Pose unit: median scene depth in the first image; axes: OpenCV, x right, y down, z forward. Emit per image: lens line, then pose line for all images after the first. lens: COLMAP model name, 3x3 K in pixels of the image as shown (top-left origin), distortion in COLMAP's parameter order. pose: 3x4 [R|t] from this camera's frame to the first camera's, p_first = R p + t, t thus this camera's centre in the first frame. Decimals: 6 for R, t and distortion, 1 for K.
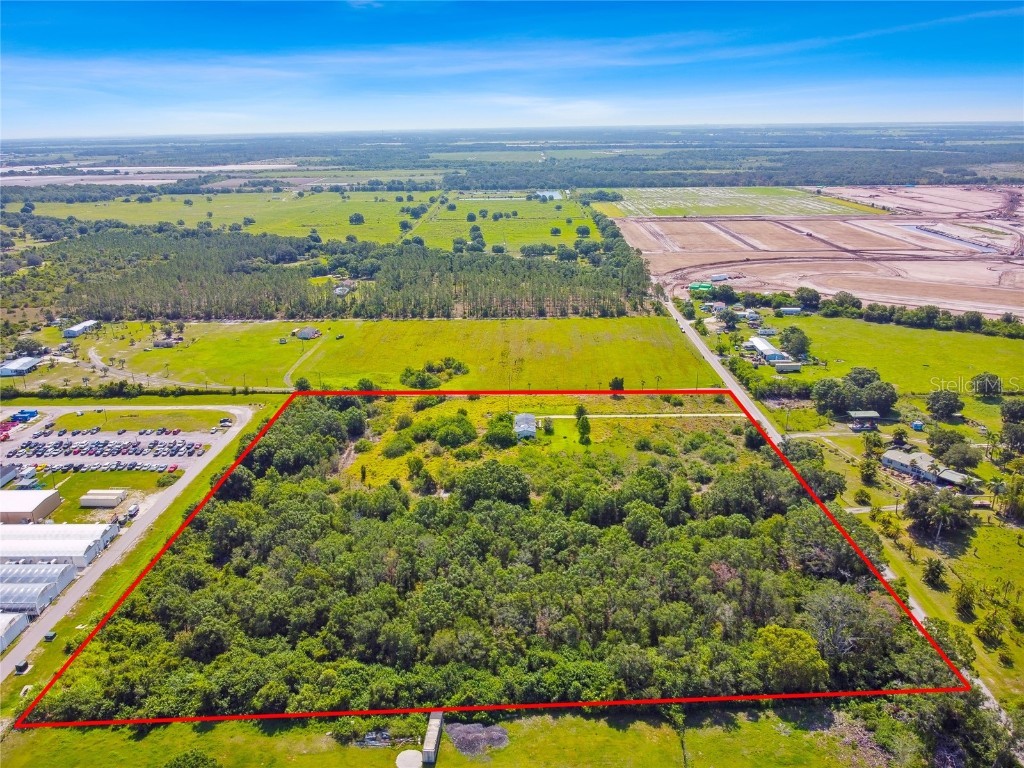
lens RADIAL K [[784.4, 0, 507.2], [0, 784.4, 390.9], [0, 0, 1]] dist [-0.013913, -0.001148]
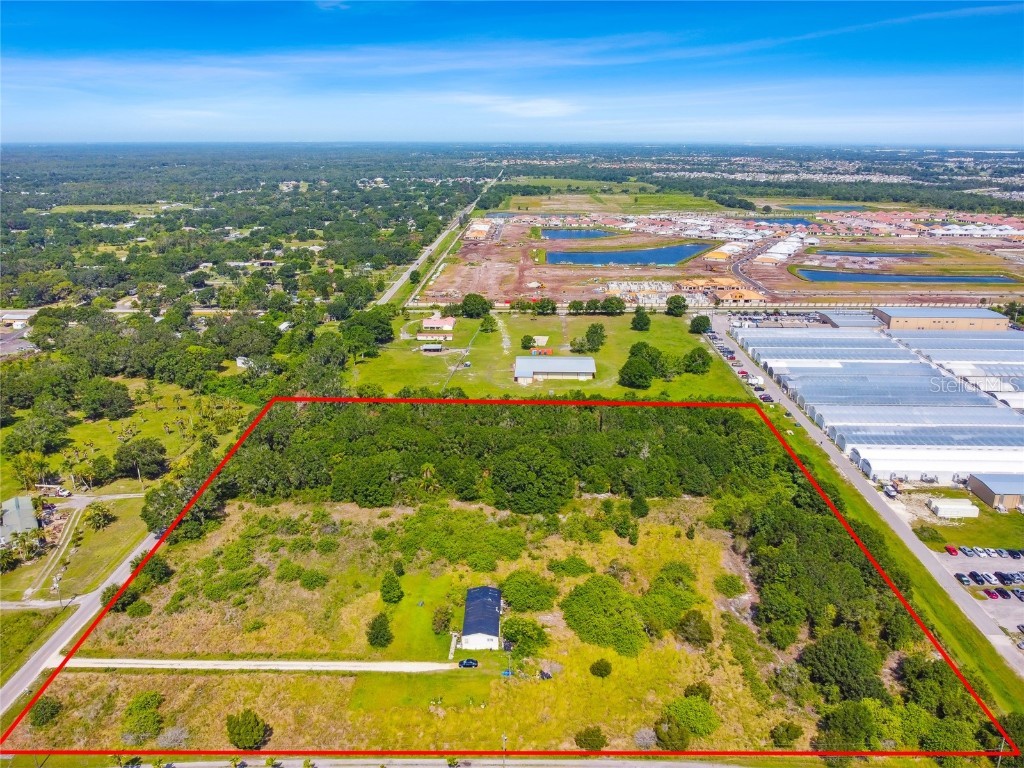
lens RADIAL K [[784.4, 0, 507.2], [0, 784.4, 390.9], [0, 0, 1]] dist [-0.013913, -0.001148]
pose [[-0.999680, 0.009891, 0.023263, -0.009309], [0.021844, 0.801135, 0.598084, -0.383332], [-0.012722, 0.598402, -0.801095, 1.188490]]
